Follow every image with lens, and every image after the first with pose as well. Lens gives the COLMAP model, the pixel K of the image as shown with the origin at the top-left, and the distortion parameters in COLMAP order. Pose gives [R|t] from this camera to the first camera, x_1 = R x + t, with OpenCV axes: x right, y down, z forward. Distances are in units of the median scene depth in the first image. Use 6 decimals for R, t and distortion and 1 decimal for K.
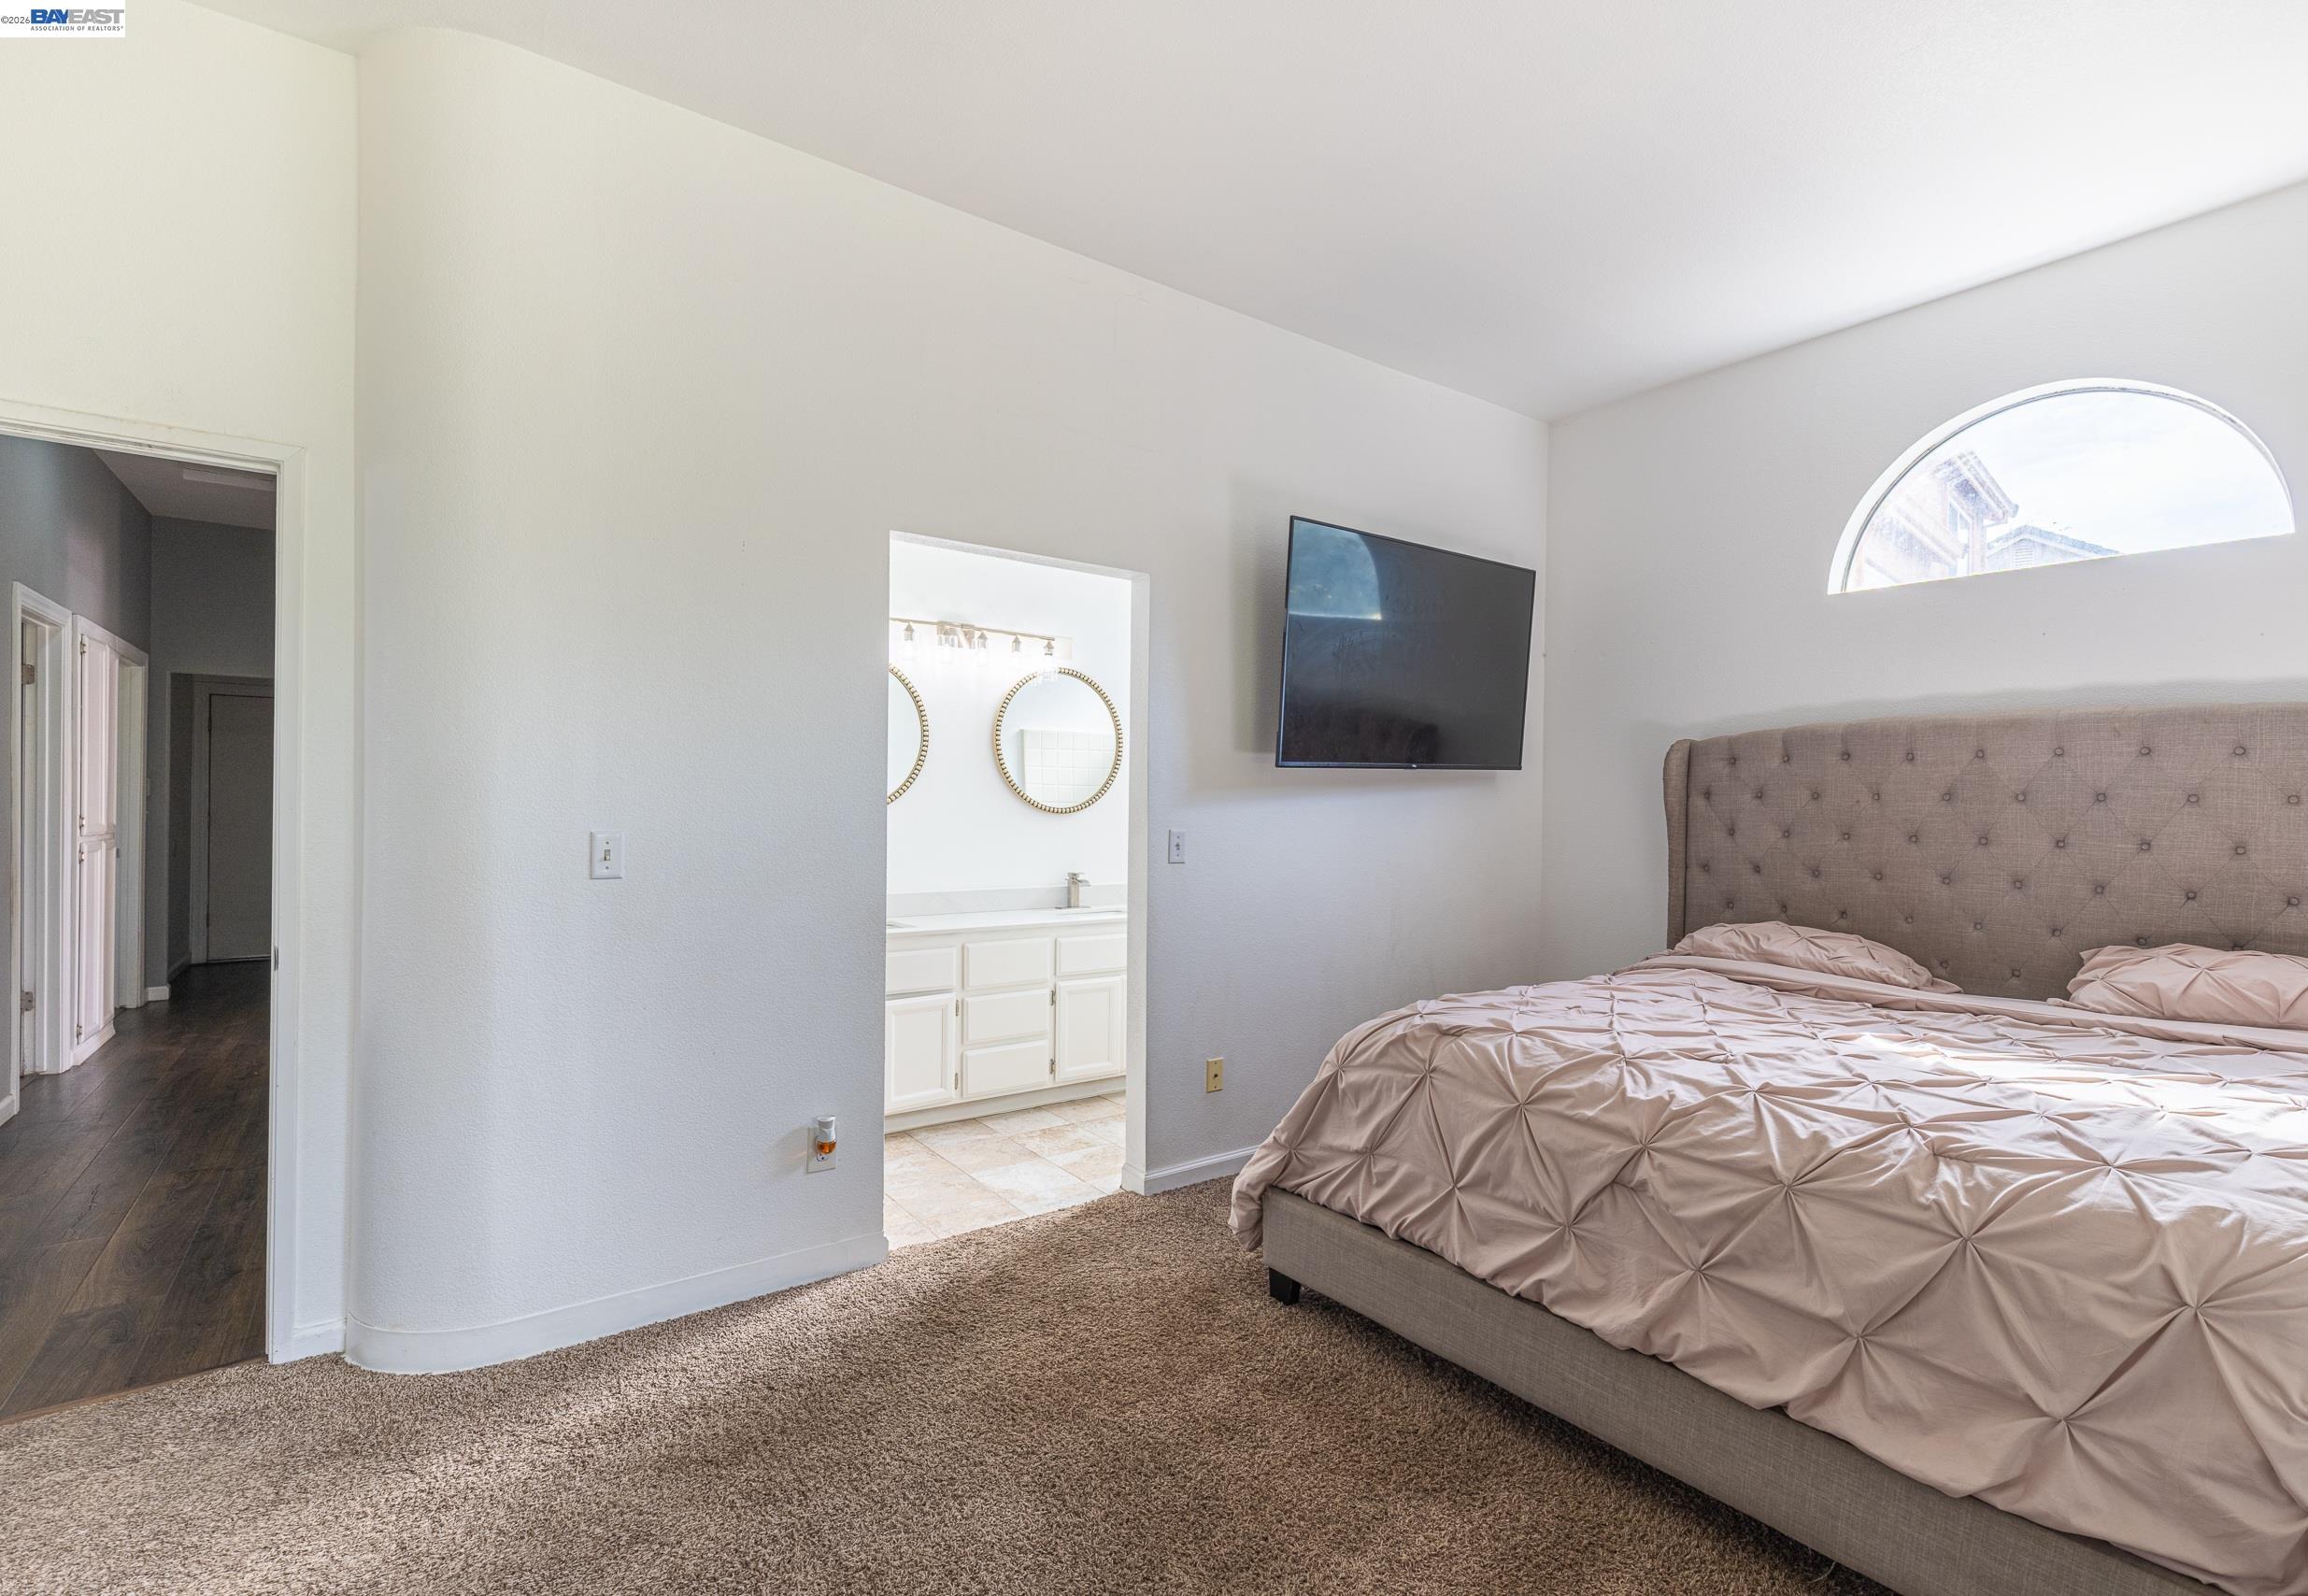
lens RADIAL K [[1041.1, 0, 1154.0], [0, 1041.1, 798.0], [0, 0, 1]] dist [0.000376, 0.000095]
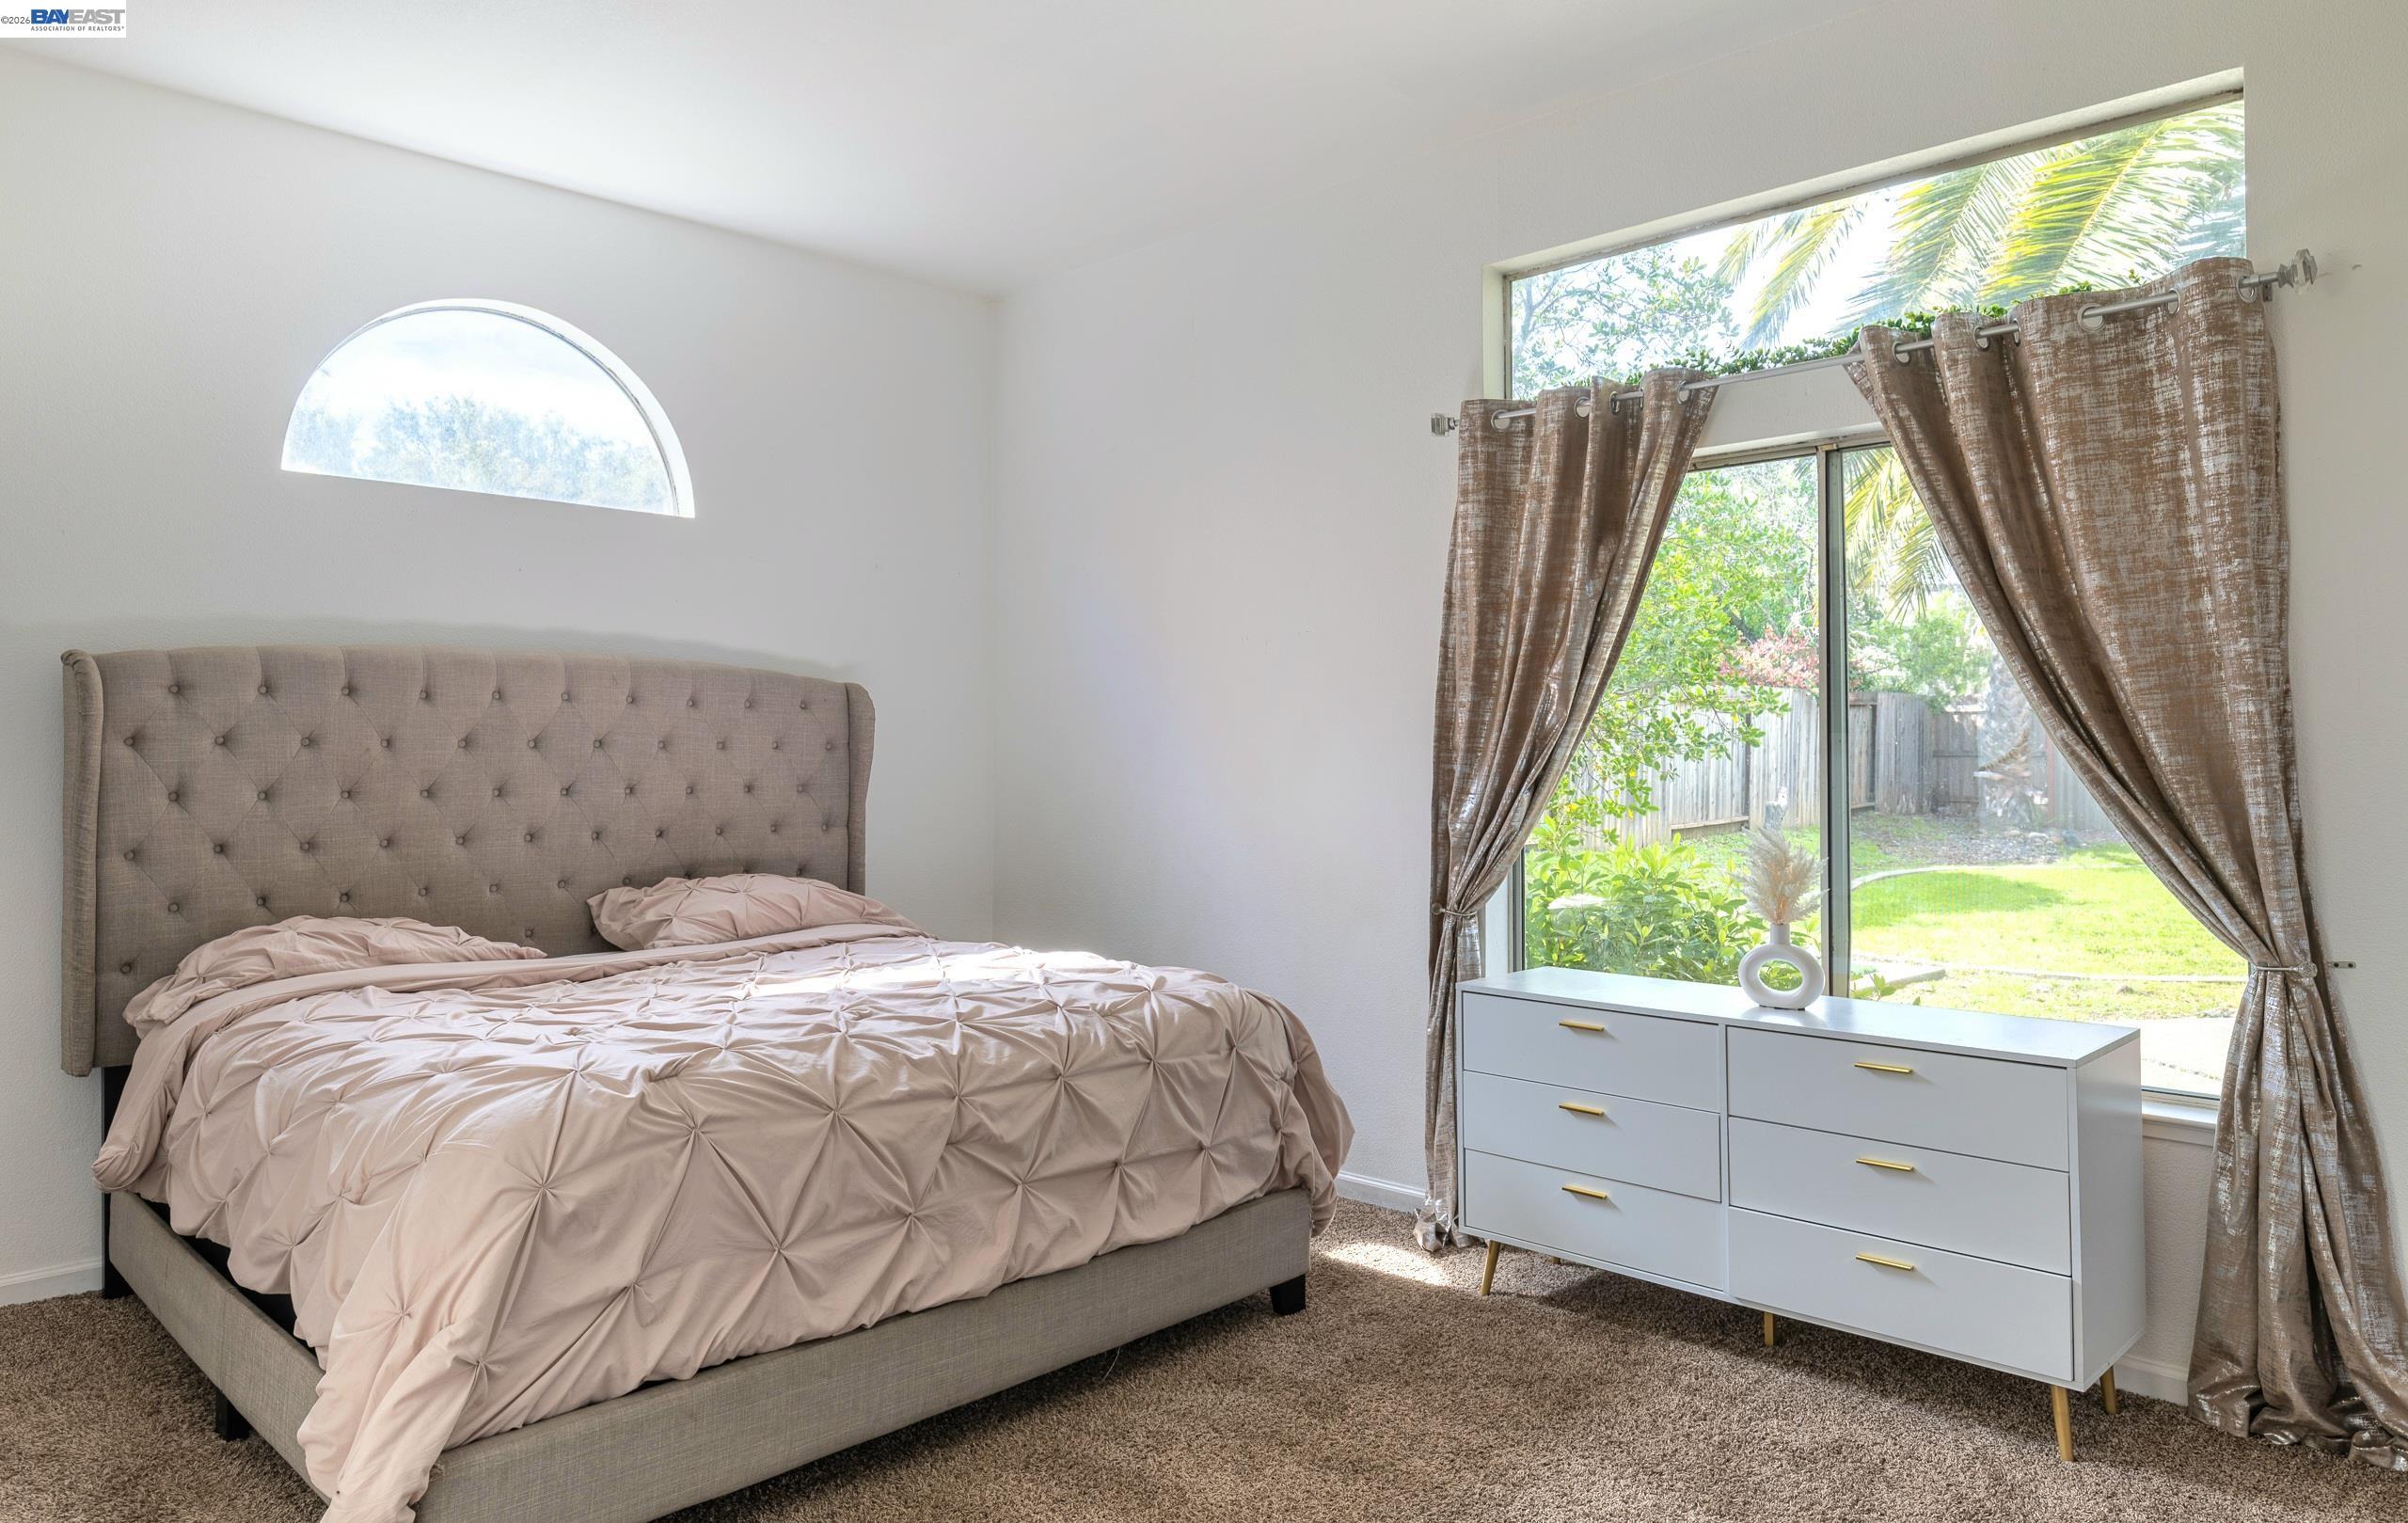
lens RADIAL K [[1636.0, 0, 1204.0], [0, 1636.0, 761.5], [0, 0, 1]] dist [0.001286, 0.000513]
pose [[-0.156056, -0.015350, 0.987629, -0.687555], [-0.001507, 0.999882, 0.015302, -0.007967], [-0.987747, 0.000900, -0.156060, 0.622991]]
